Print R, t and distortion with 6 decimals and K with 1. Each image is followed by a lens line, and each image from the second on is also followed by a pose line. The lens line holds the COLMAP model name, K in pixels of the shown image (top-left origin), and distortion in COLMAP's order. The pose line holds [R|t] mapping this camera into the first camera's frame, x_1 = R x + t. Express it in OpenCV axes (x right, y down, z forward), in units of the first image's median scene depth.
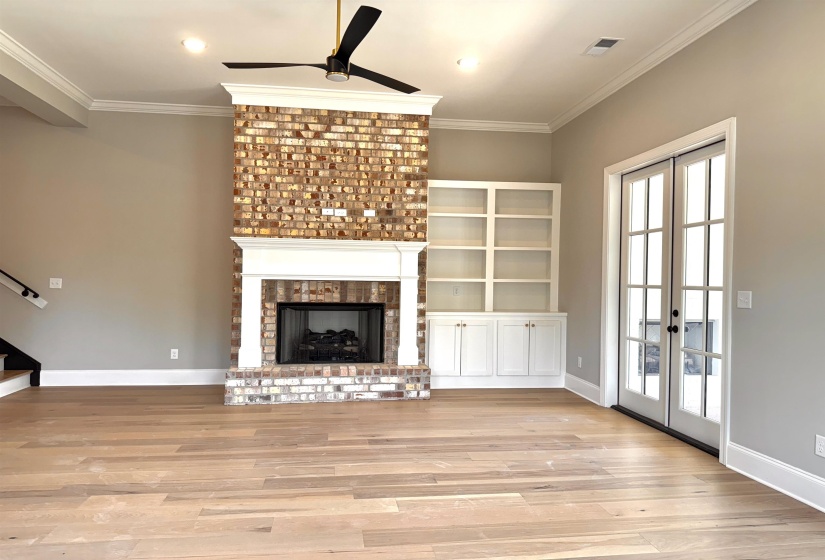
lens RADIAL K [[581.9, 0, 412.5], [0, 581.9, 280.0], [0, 0, 1]] dist [0.127745, -0.220783]
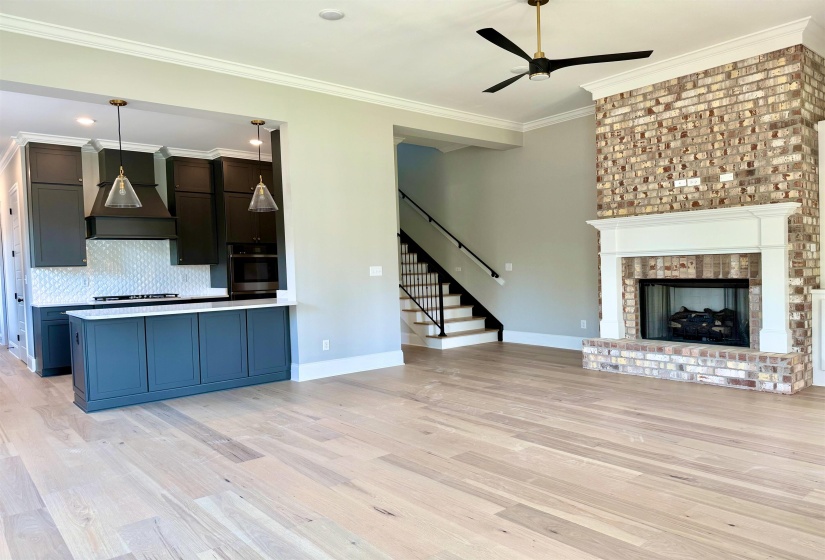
lens RADIAL K [[581.6, 0, 411.0], [0, 581.6, 276.7], [0, 0, 1]] dist [0.052183, -0.067724]
pose [[0.518881, -0.015765, -0.854701, 0.450117], [0.029331, 0.999570, -0.000631, 0.023746], [0.854343, -0.024742, 0.519120, 0.124086]]
